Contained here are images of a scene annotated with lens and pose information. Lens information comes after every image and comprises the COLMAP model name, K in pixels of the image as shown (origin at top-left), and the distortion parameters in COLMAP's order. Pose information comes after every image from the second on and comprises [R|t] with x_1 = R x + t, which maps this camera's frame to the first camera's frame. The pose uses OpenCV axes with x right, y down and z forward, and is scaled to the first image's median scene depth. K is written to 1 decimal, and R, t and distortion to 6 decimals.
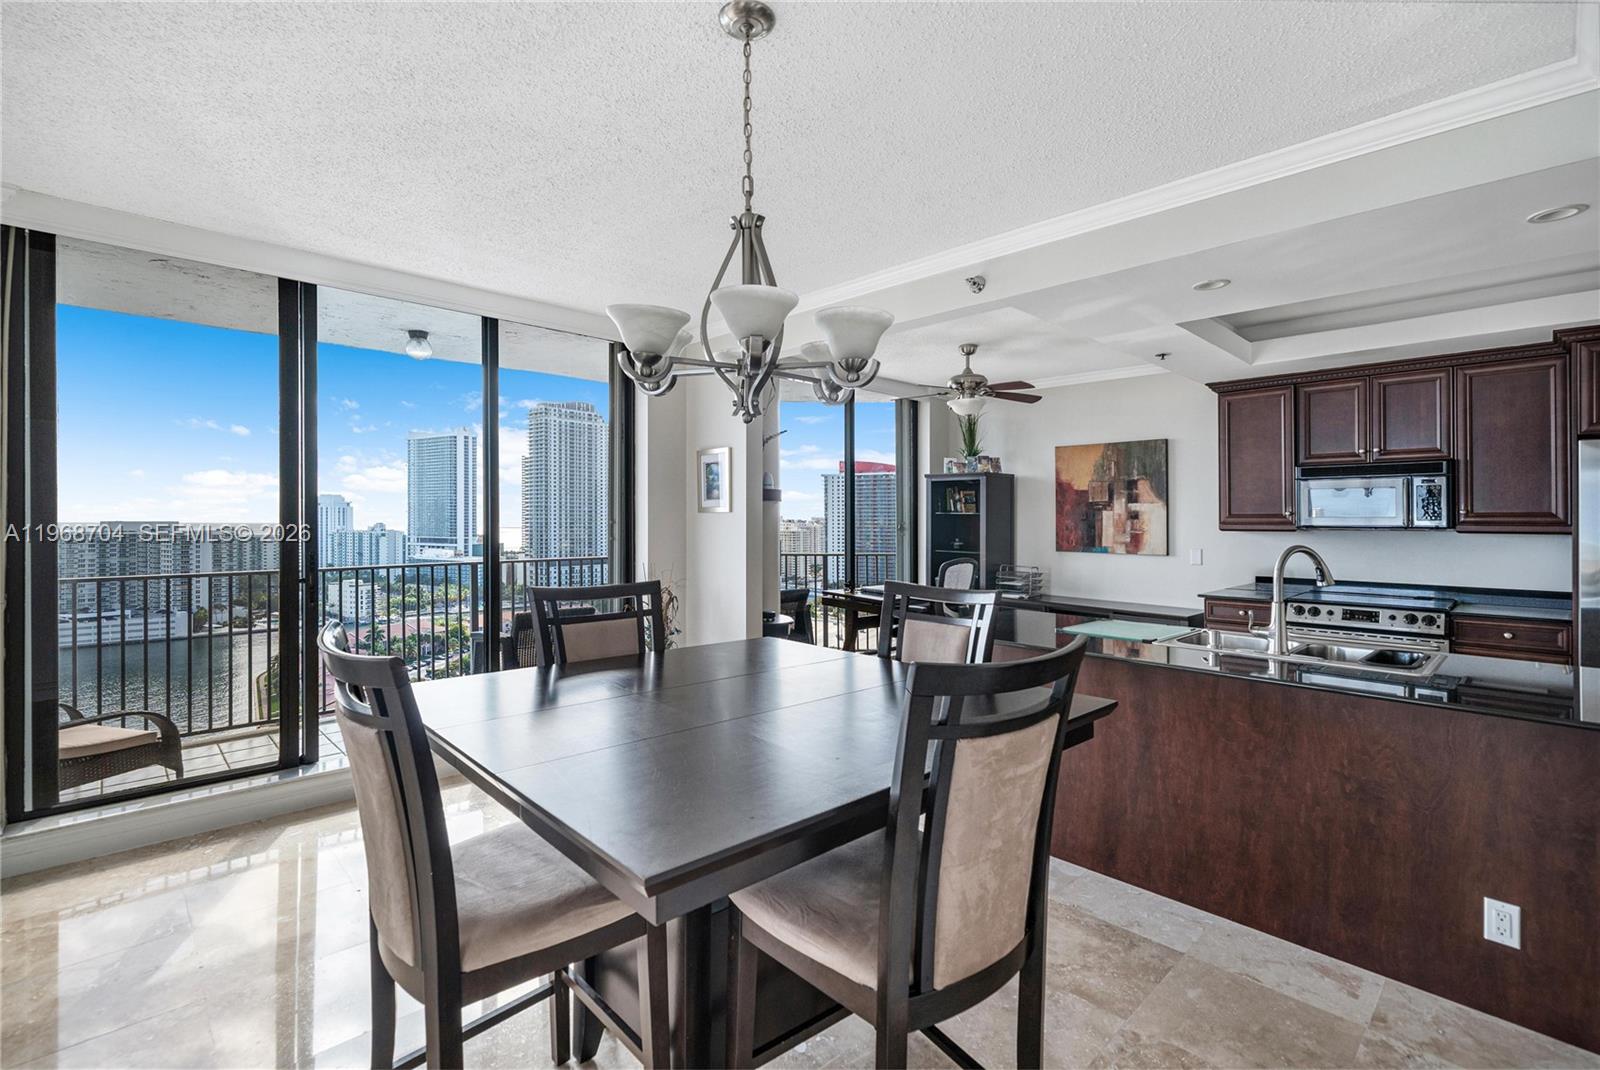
lens RADIAL K [[725.9, 0, 792.0], [0, 725.9, 508.0], [0, 0, 1]] dist [-0.000932, 0.000159]
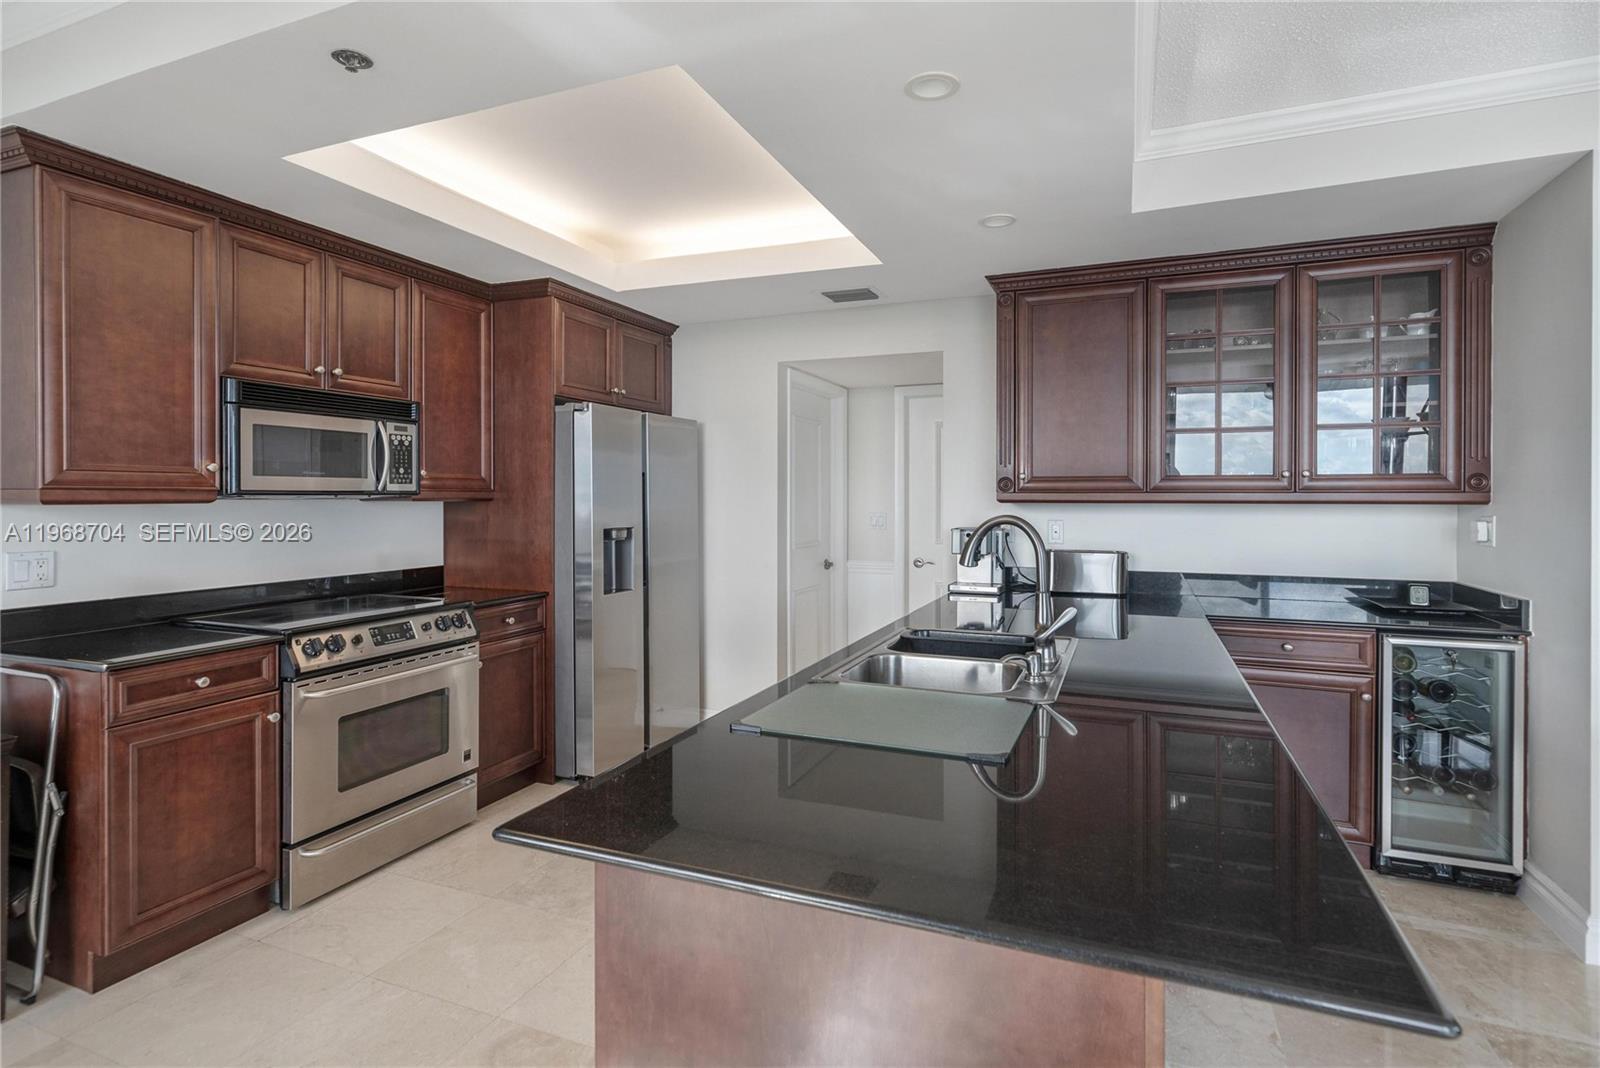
lens RADIAL K [[755.4, 0, 799.0], [0, 755.4, 500.2], [0, 0, 1]] dist [-0.001547, -0.000170]
pose [[-0.394302, -0.013129, 0.918887, 0.034156], [-0.023732, 0.999710, 0.004100, 0.017345], [-0.918675, -0.020190, -0.394499, 0.783481]]
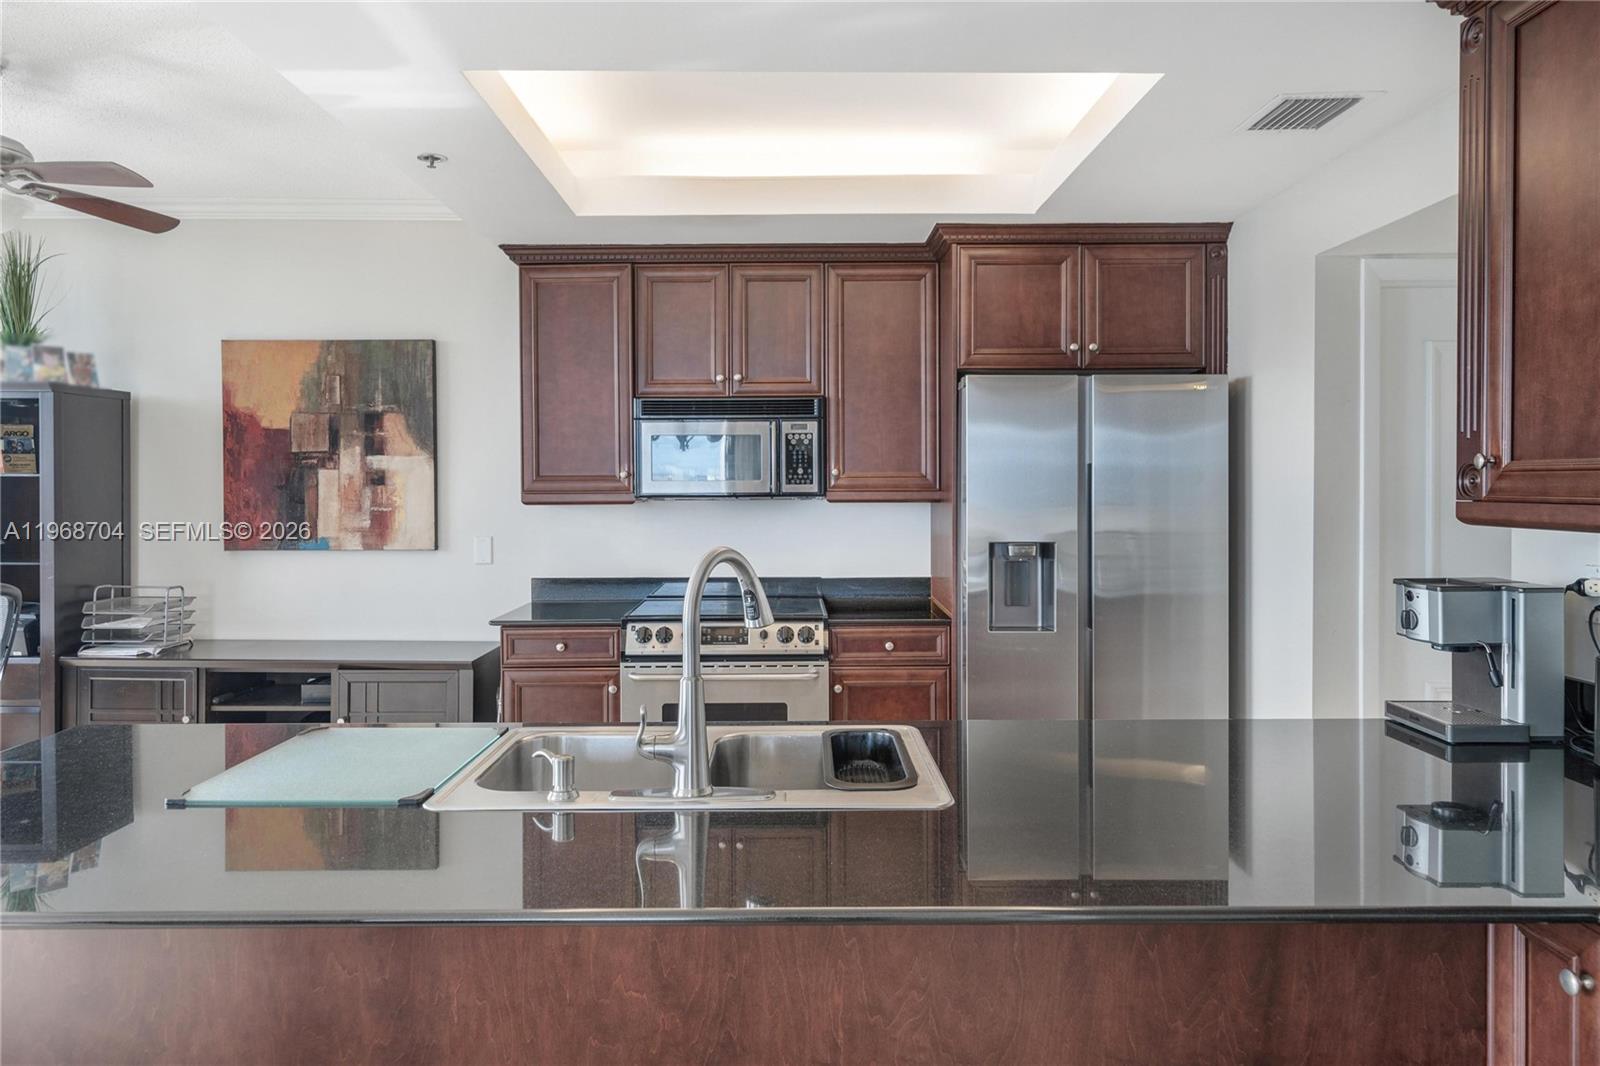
lens RADIAL K [[1067.5, 0, 800.5], [0, 1067.5, 492.2], [0, 0, 1]] dist [0.000954, 0.000489]
pose [[0.683779, -0.013906, 0.729557, 0.124250], [-0.005354, 0.999696, 0.024073, -0.000231], [-0.729670, -0.020367, 0.683496, 0.263164]]
